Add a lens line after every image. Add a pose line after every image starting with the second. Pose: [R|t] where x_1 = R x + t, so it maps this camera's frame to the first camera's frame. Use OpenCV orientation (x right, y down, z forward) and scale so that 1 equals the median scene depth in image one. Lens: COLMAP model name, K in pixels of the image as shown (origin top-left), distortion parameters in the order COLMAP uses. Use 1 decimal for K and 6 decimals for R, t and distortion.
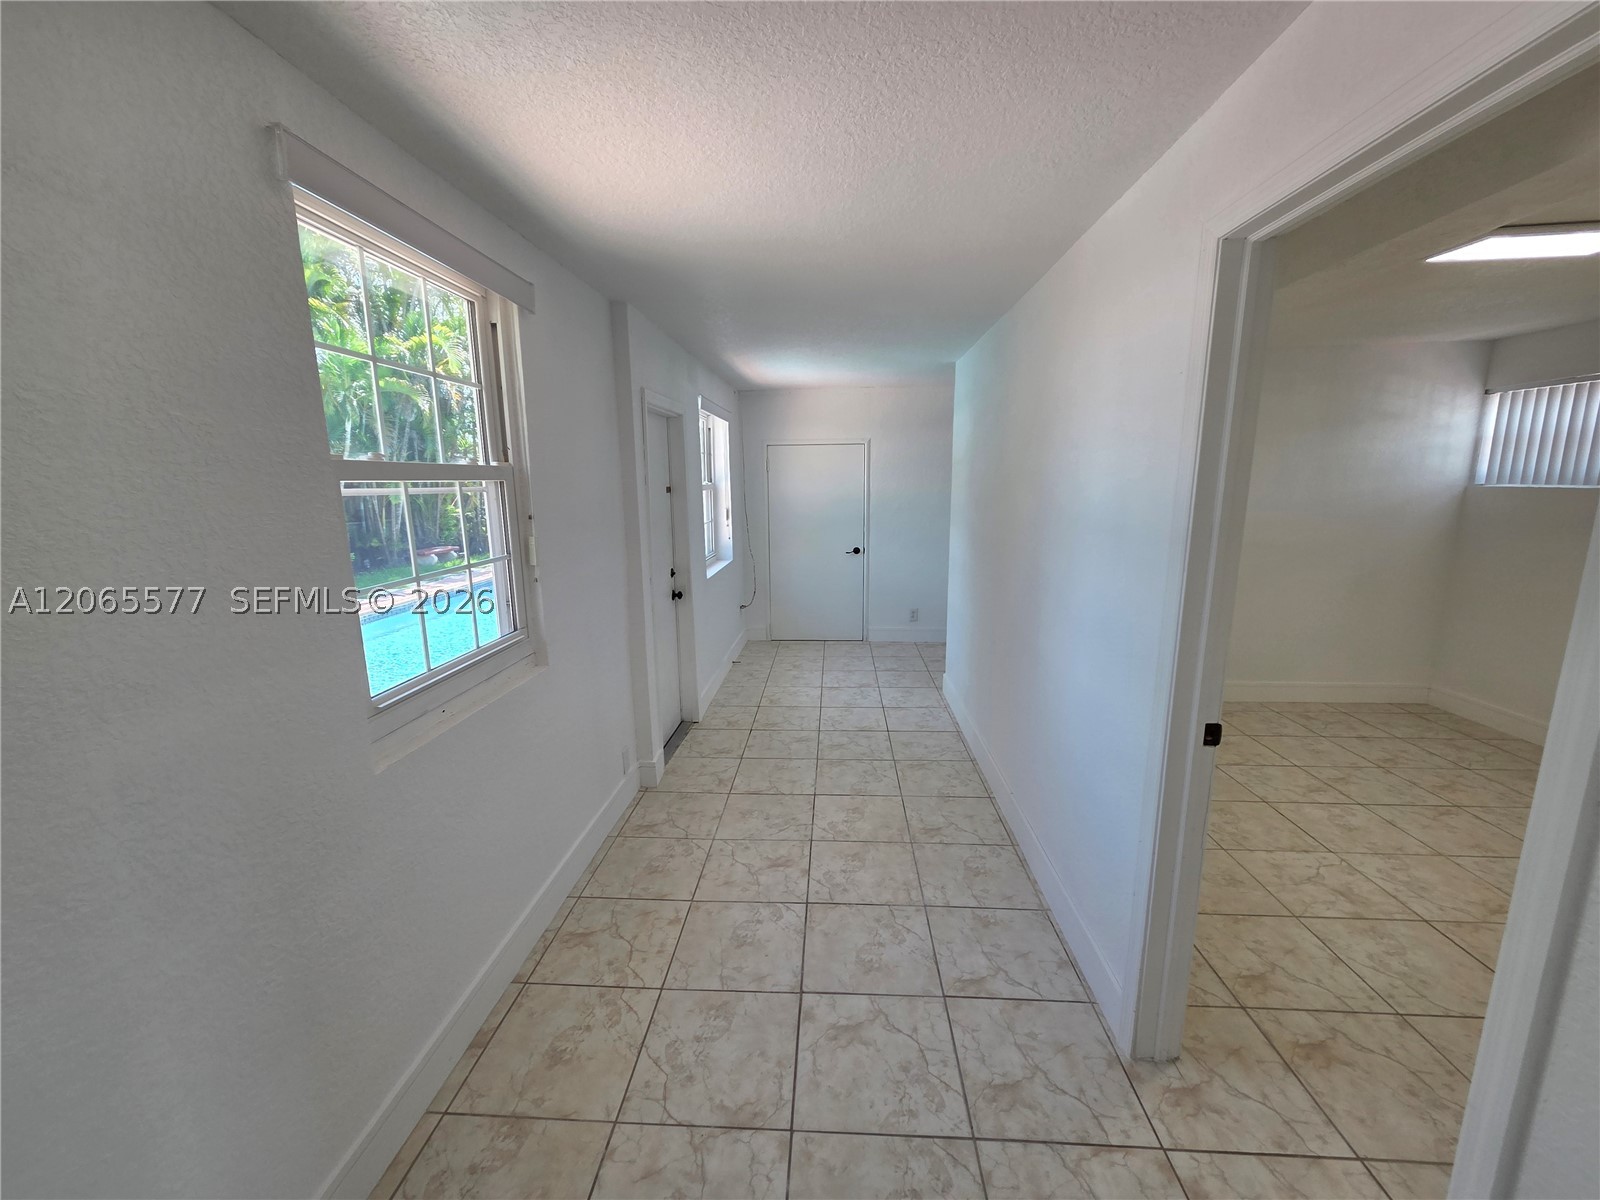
lens RADIAL K [[640.5, 0, 800.0], [0, 640.5, 600.0], [0, 0, 1]] dist [0.001760, 0.000666]
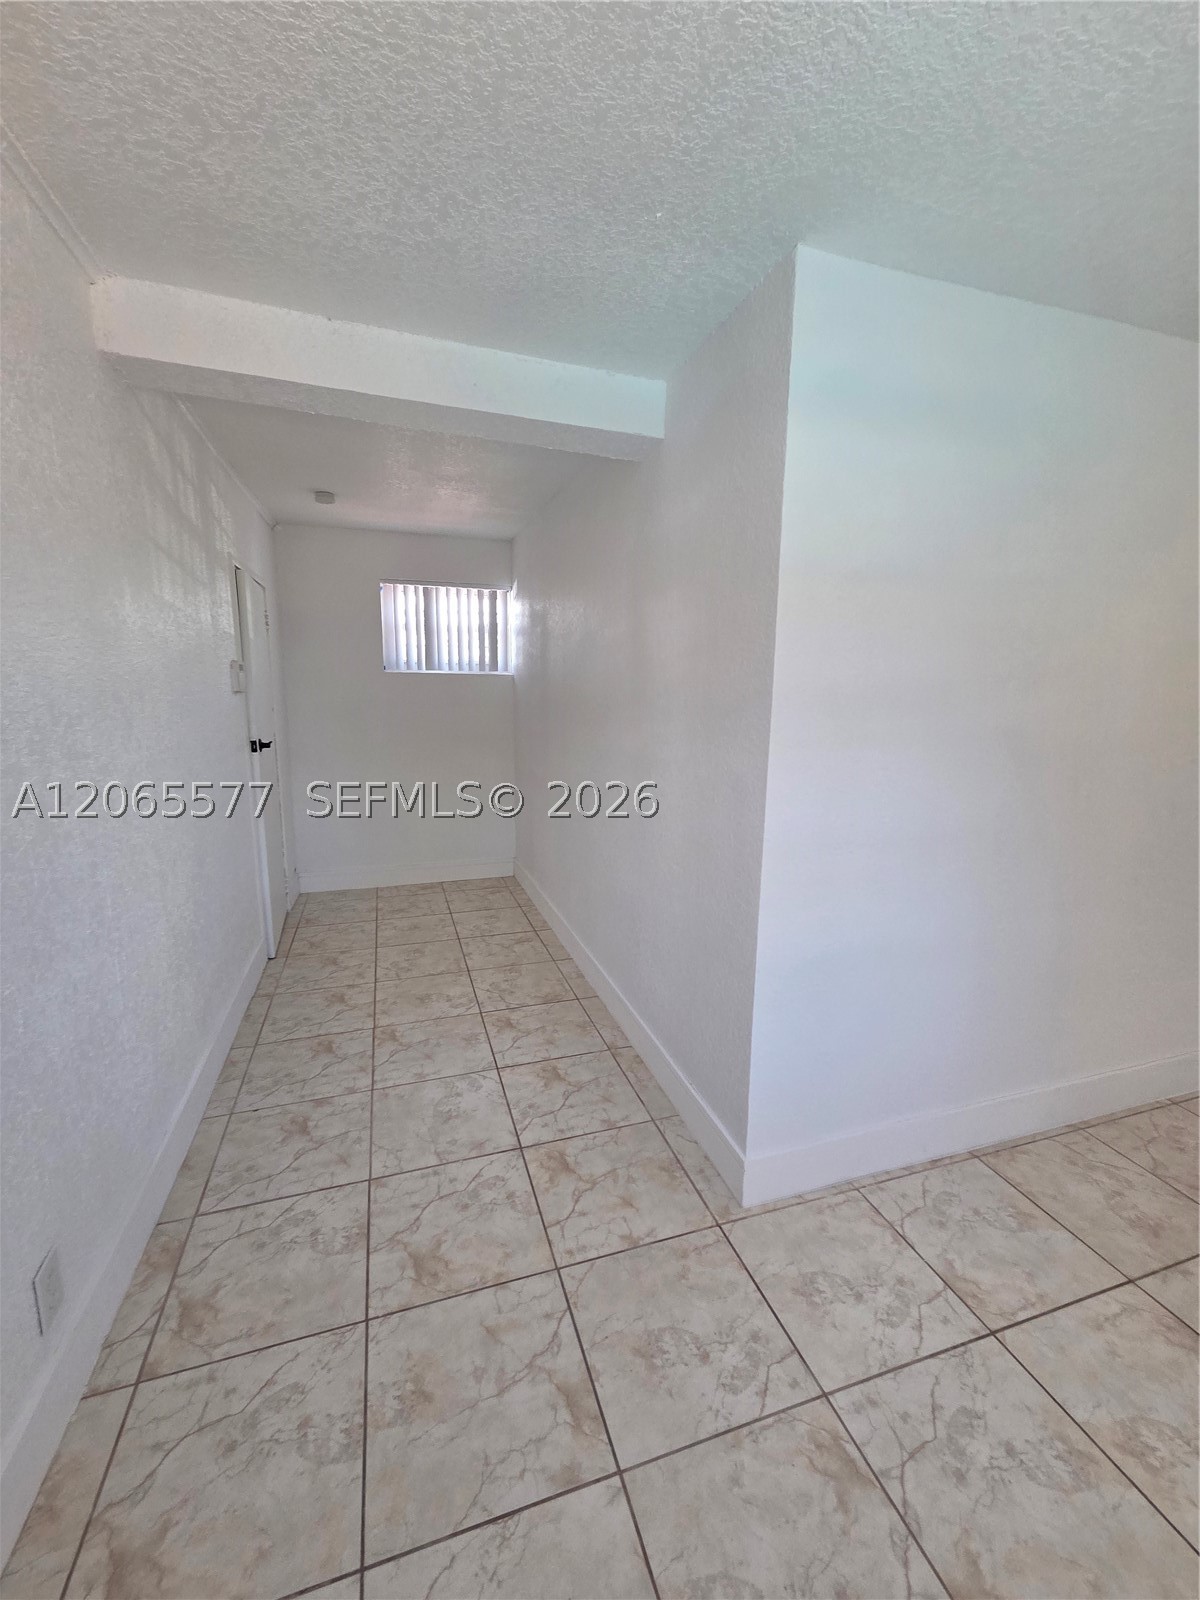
lens RADIAL K [[640.5, 0, 600.0], [0, 640.5, 800.0], [0, 0, 1]] dist [0.001760, 0.000666]
pose [[-0.348622, -0.196483, 0.916437, -0.091047], [0.150968, 0.953241, 0.261803, -0.385240], [-0.925025, 0.229623, -0.302658, 2.217703]]
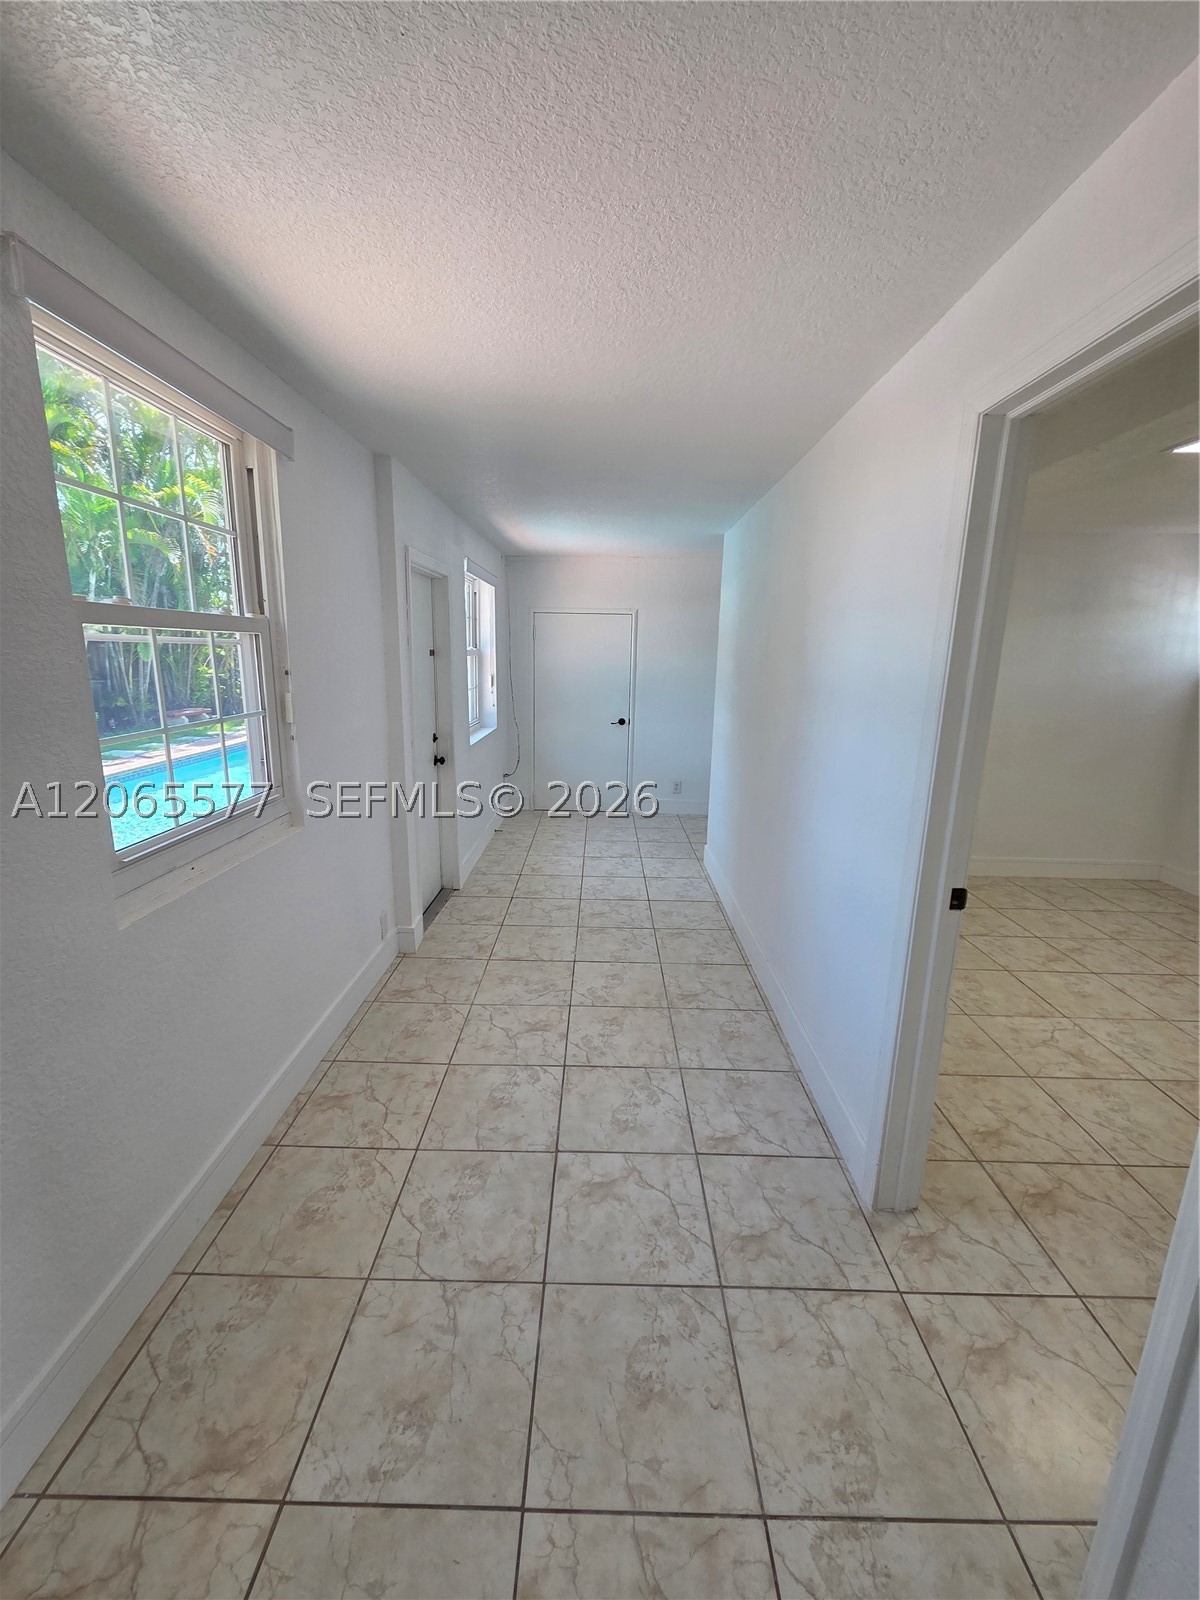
lens RADIAL K [[642.8, 0, 599.0], [0, 642.8, 788.0], [0, 0, 1]] dist [0.002080, 0.000622]
pose [[0.998368, 0.019704, 0.053602, 0.002309], [-0.020890, 0.999547, 0.021653, 0.012513], [-0.053151, -0.022737, 0.998328, -0.002452]]
